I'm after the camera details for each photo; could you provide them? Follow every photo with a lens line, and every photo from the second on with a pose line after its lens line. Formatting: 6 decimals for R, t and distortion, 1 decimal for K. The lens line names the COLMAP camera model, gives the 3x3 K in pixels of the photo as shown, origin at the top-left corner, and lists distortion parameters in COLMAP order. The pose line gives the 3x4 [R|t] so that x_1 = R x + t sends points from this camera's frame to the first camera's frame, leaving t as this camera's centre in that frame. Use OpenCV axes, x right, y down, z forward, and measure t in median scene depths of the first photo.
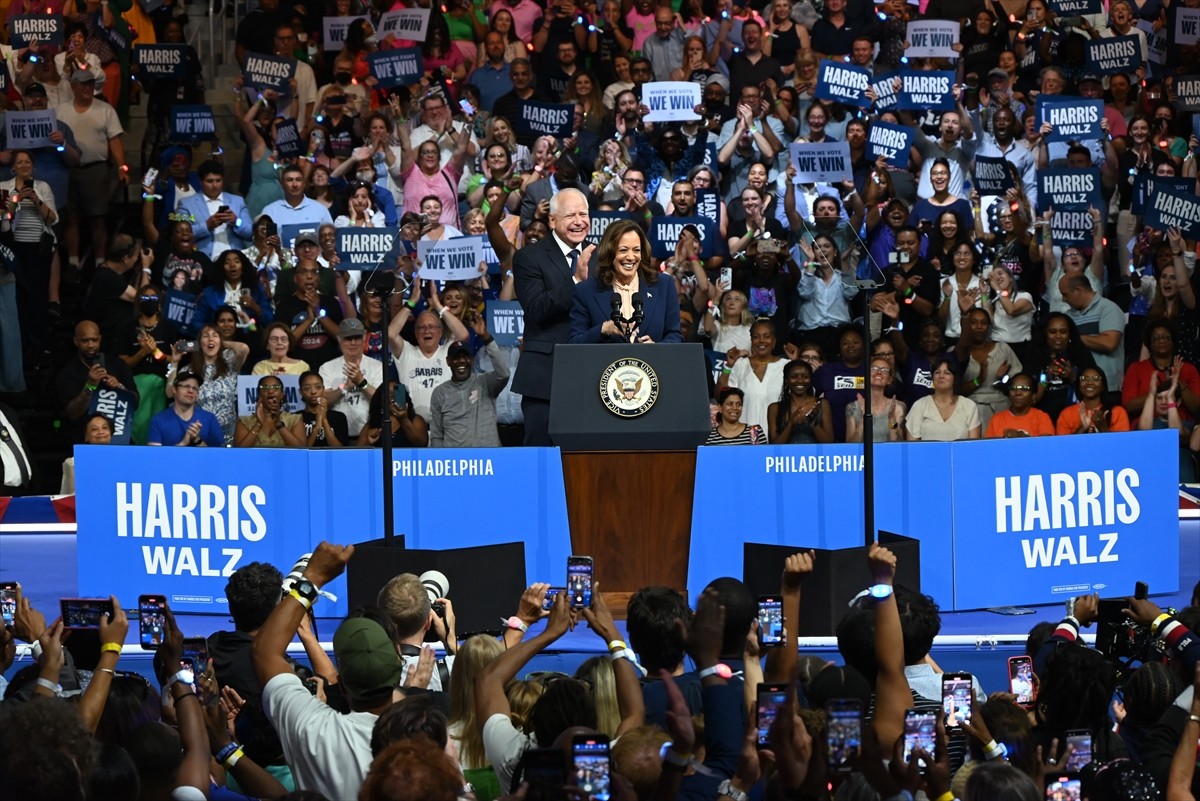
lens RADIAL K [[8408.7, 0, 598.2], [0, 8408.7, 405.0], [0, 0, 1]] dist [0.829761, 0.000000]
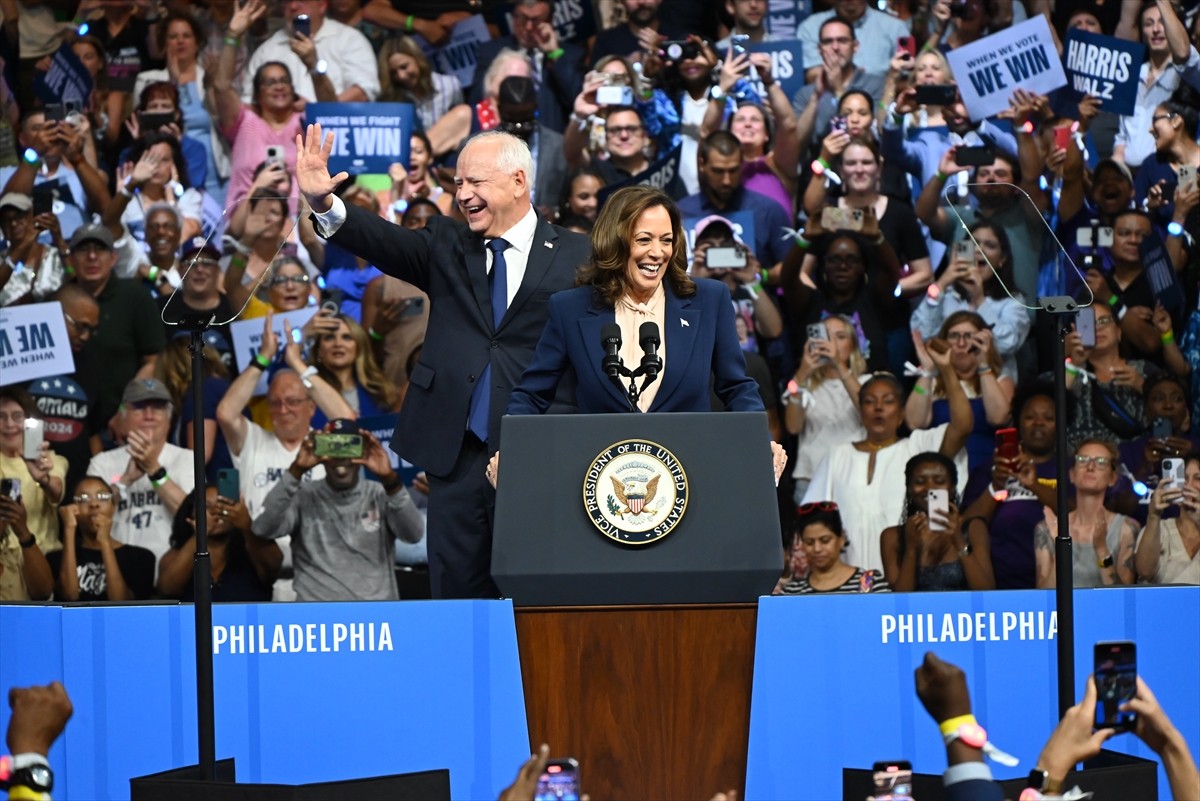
lens RADIAL K [[8408.7, 0, 637.5], [0, 8408.7, 421.5], [0, 0, 1]] dist [0.829761, 0.000000]
pose [[0.999976, -0.005761, 0.003913, 0.001640], [0.005763, 0.999983, -0.000282, -0.006624], [-0.003911, 0.000304, 0.999992, 0.440891]]
